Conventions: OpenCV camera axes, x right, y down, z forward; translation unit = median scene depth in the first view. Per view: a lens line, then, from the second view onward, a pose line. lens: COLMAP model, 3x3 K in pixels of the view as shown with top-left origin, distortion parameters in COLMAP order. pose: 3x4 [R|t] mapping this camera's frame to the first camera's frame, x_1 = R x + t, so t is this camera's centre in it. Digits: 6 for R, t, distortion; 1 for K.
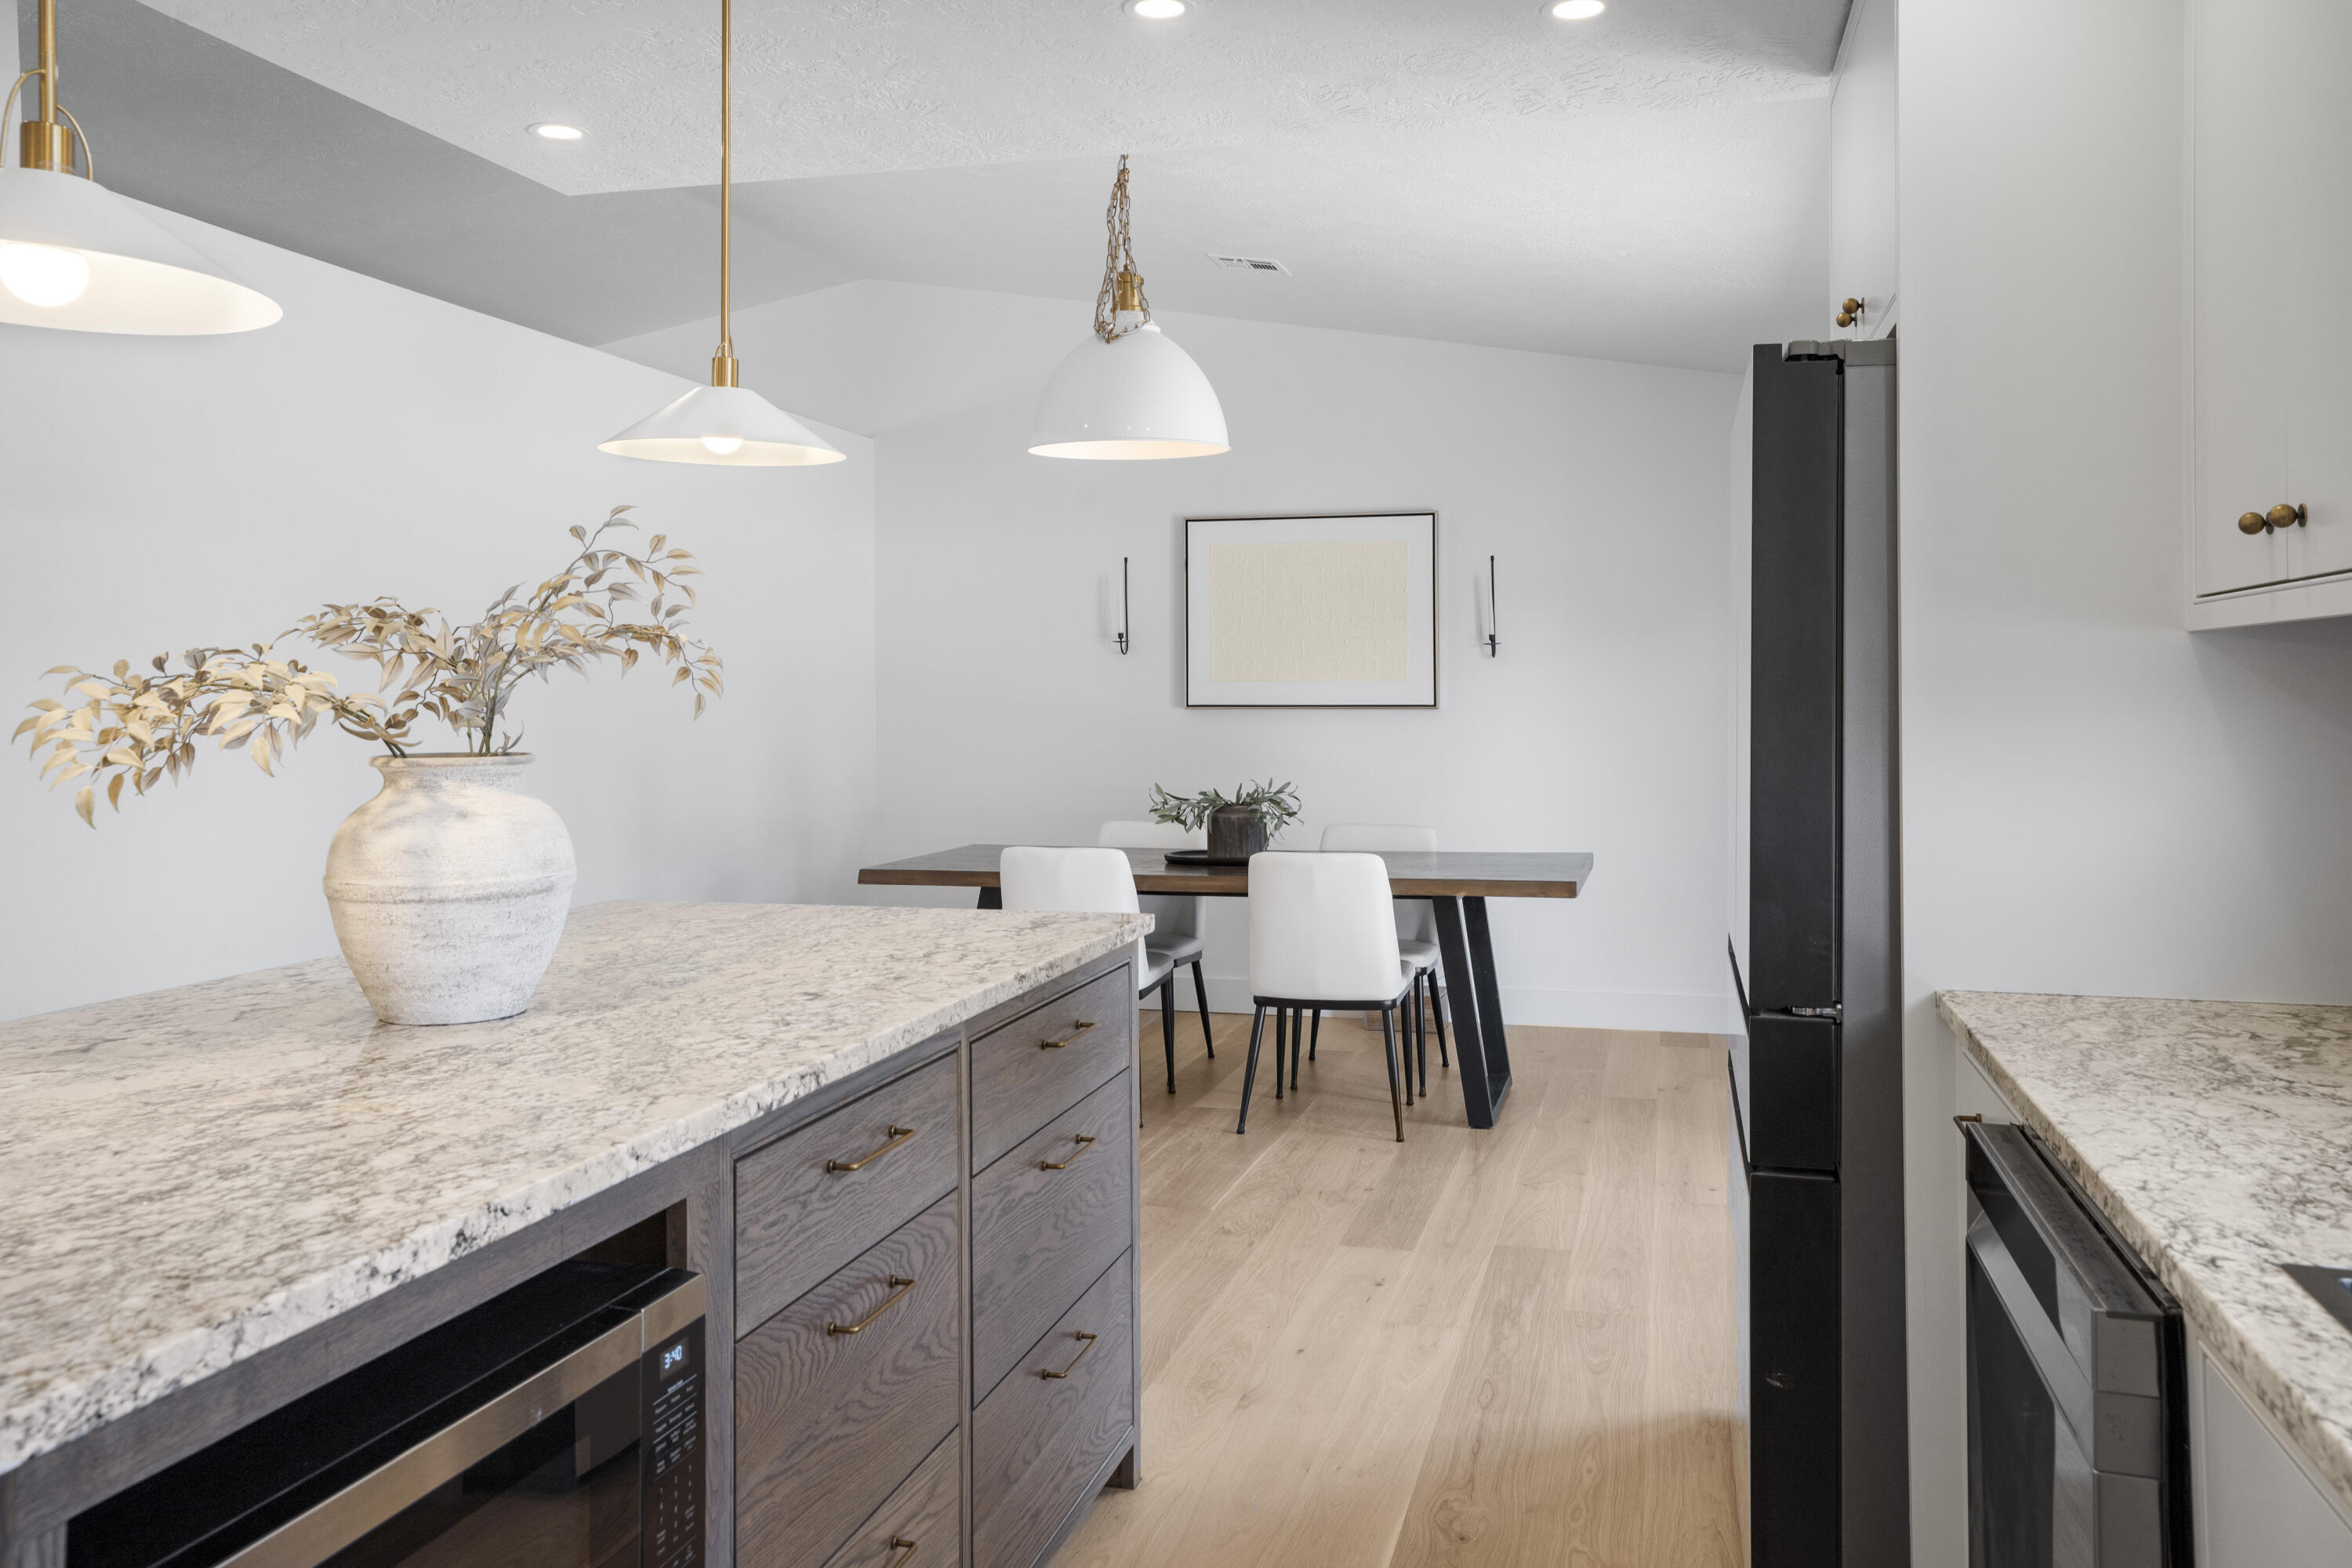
lens RADIAL K [[1915.3, 0, 1183.6], [0, 1915.3, 772.2], [0, 0, 1]] dist [0.000354, 0.000449]
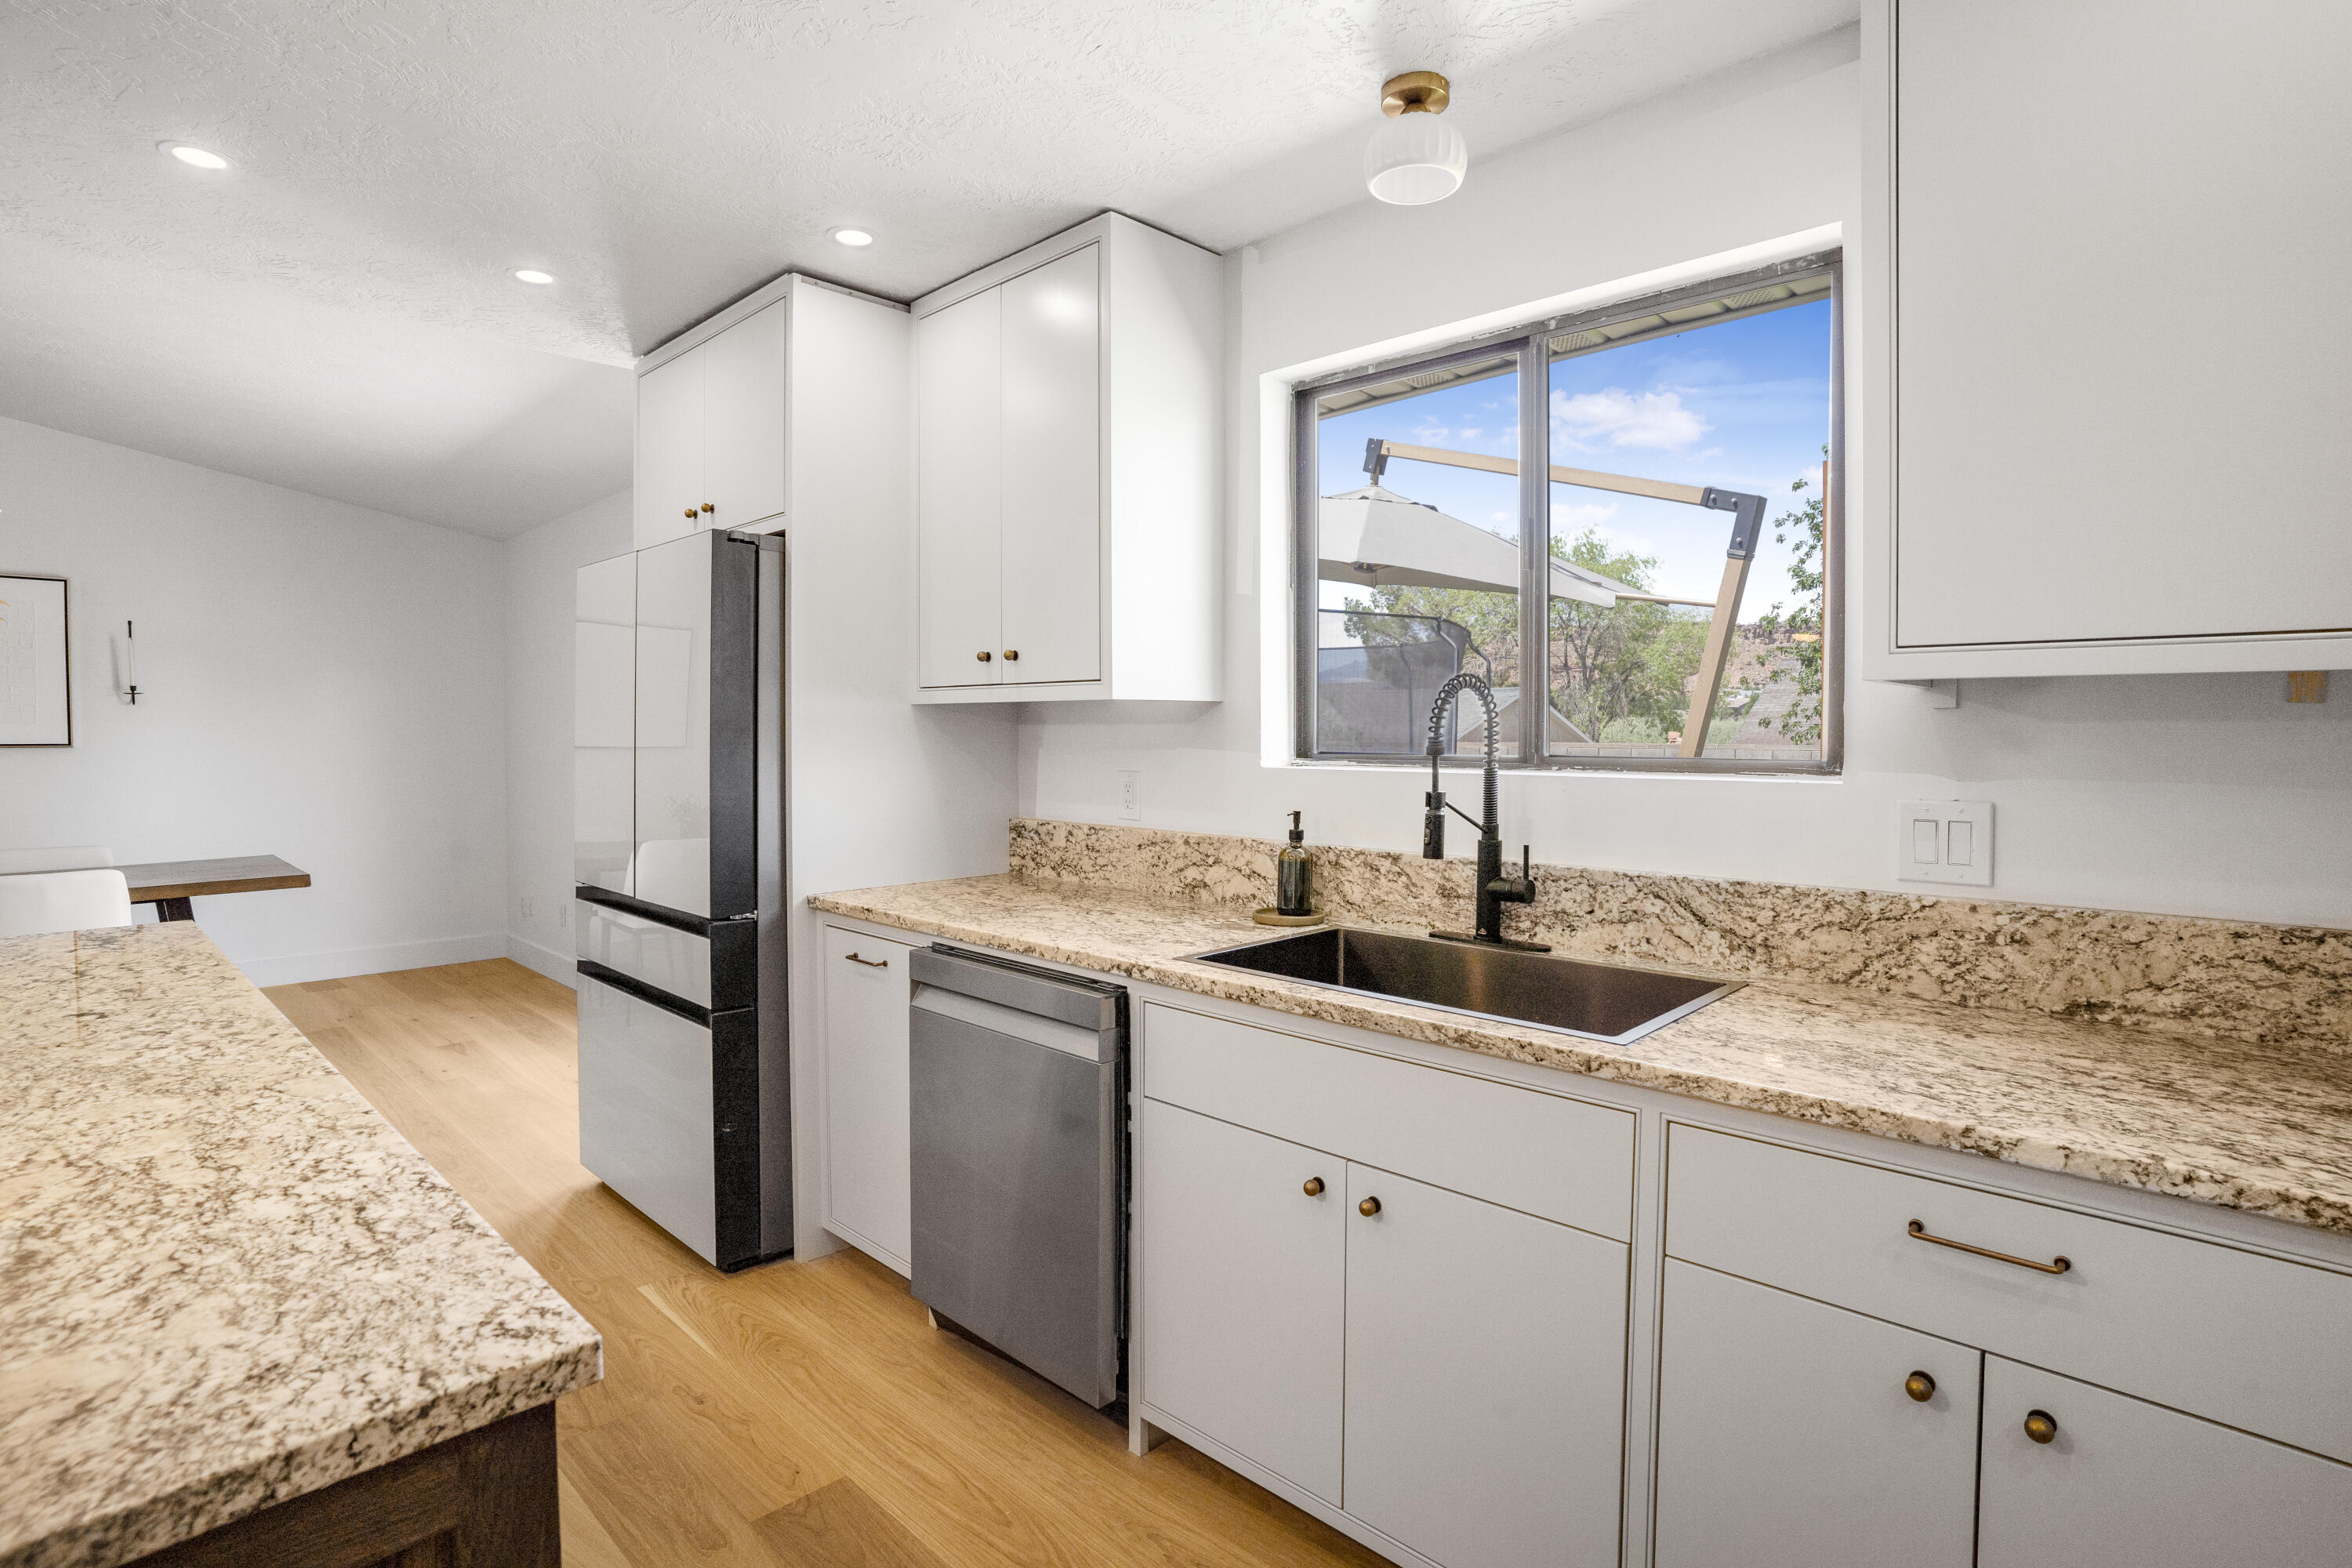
lens RADIAL K [[1187.4, 0, 1182.6], [0, 1187.4, 755.5], [0, 0, 1]] dist [-0.025920, 0.011130]
pose [[0.472519, -0.010144, 0.881262, -0.293352], [0.033129, 0.999431, -0.006260, -0.001101], [-0.880698, 0.032153, 0.472586, 0.097755]]
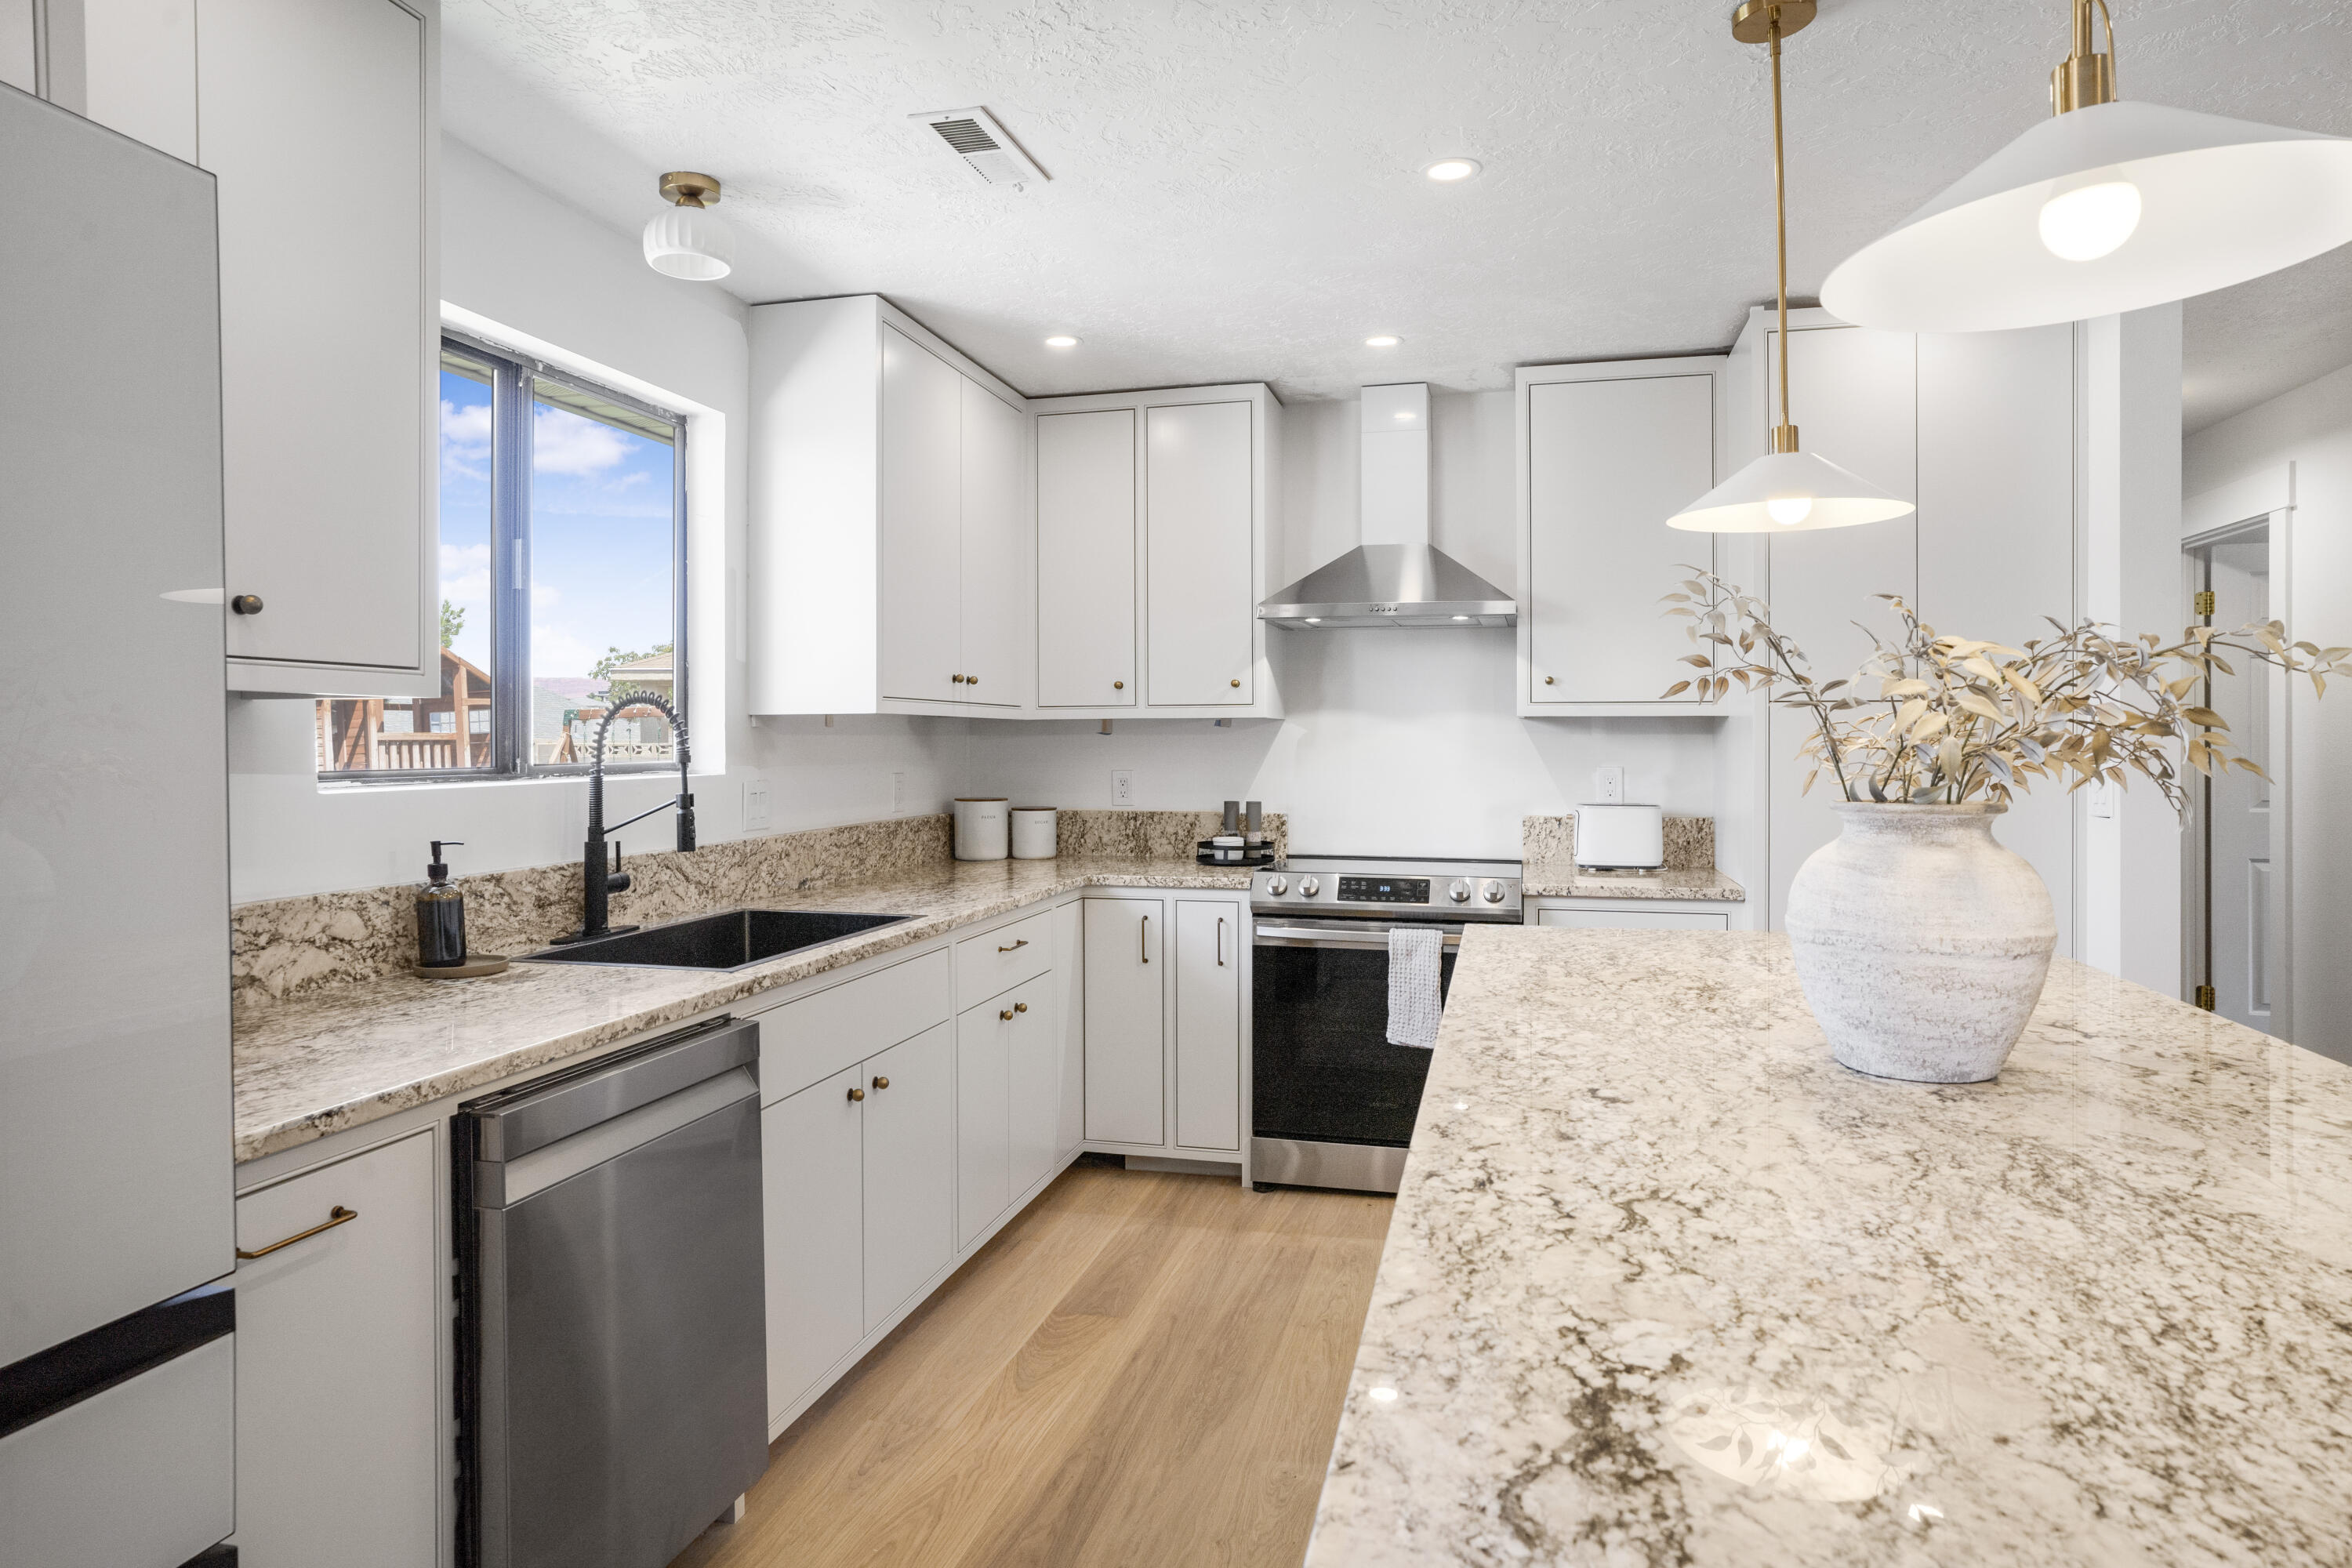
lens RADIAL K [[1372.7, 0, 1171.1], [0, 1372.7, 766.0], [0, 0, 1]] dist [-0.005579, 0.002166]
pose [[-0.999493, 0.016235, -0.027384, 0.002808], [0.014535, 0.998020, 0.061196, -0.039004], [0.028324, 0.060767, -0.997750, 0.980921]]
